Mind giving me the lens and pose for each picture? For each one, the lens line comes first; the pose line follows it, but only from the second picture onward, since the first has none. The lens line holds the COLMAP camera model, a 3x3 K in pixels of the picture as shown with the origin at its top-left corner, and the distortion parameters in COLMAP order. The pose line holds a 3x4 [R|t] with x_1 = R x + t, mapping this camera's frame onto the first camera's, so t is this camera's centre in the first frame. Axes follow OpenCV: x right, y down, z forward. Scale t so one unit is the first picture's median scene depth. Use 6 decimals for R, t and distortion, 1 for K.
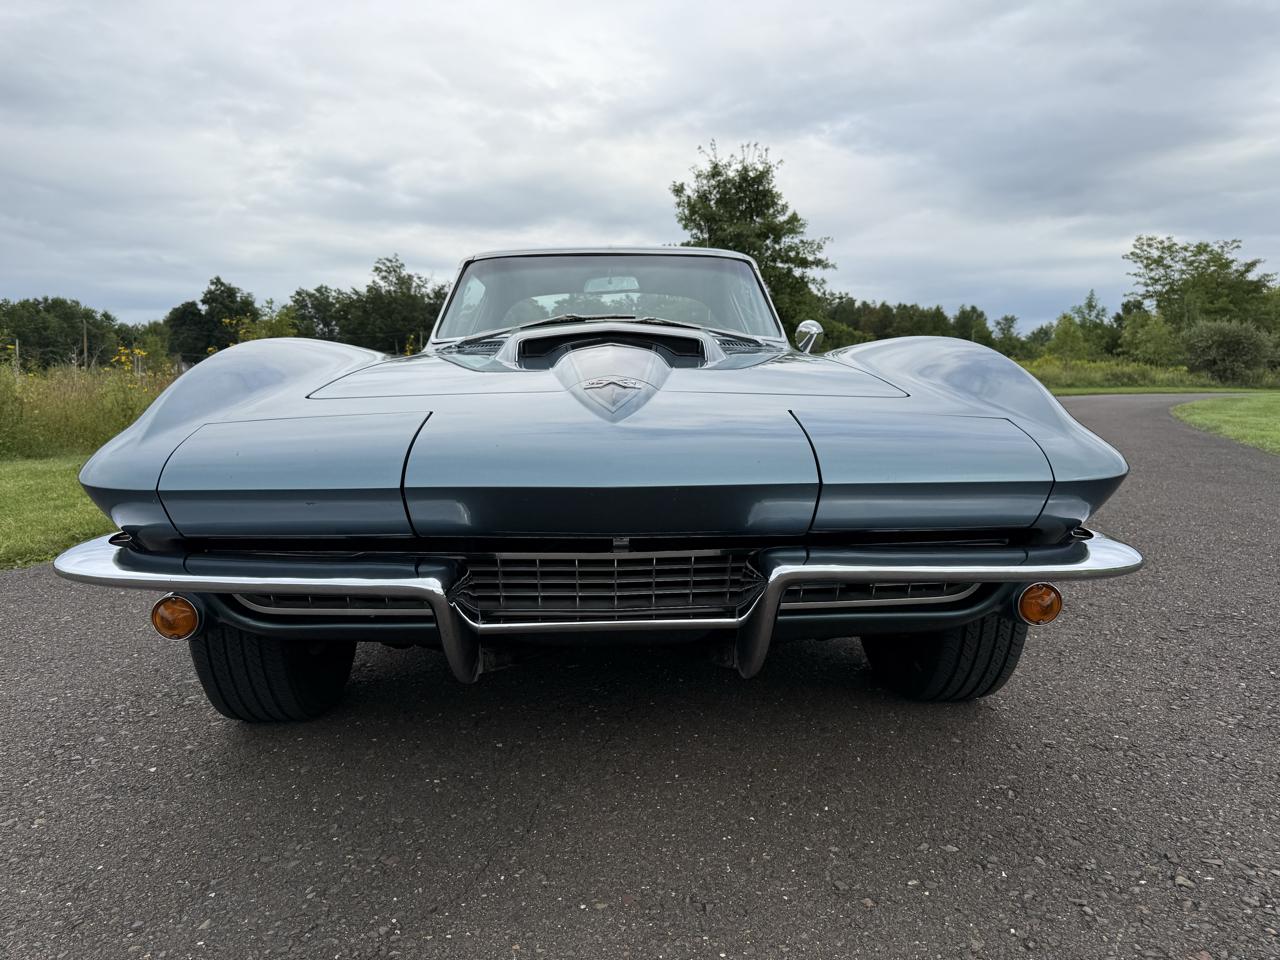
lens RADIAL K [[918.6, 0, 644.6], [0, 918.6, 471.0], [0, 0, 1]] dist [0.017384, -0.025795]
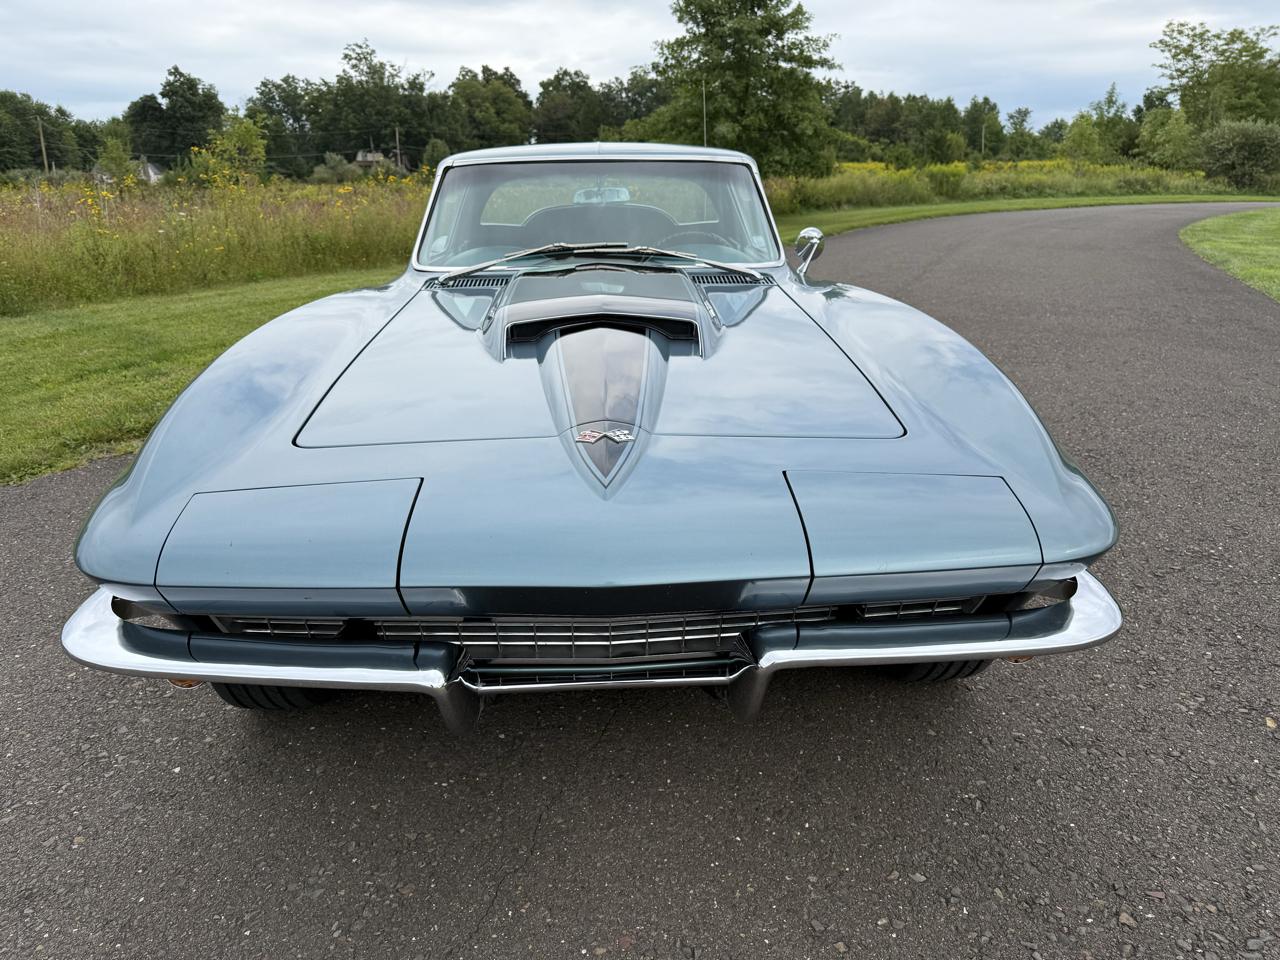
lens RADIAL K [[918.6, 0, 643.1], [0, 918.6, 485.6], [0, 0, 1]] dist [0.017384, -0.025795]
pose [[0.999975, -0.003238, 0.006314, -0.000586], [0.001765, 0.975356, 0.220631, -0.215807], [-0.006873, -0.220614, 0.975337, 0.027797]]
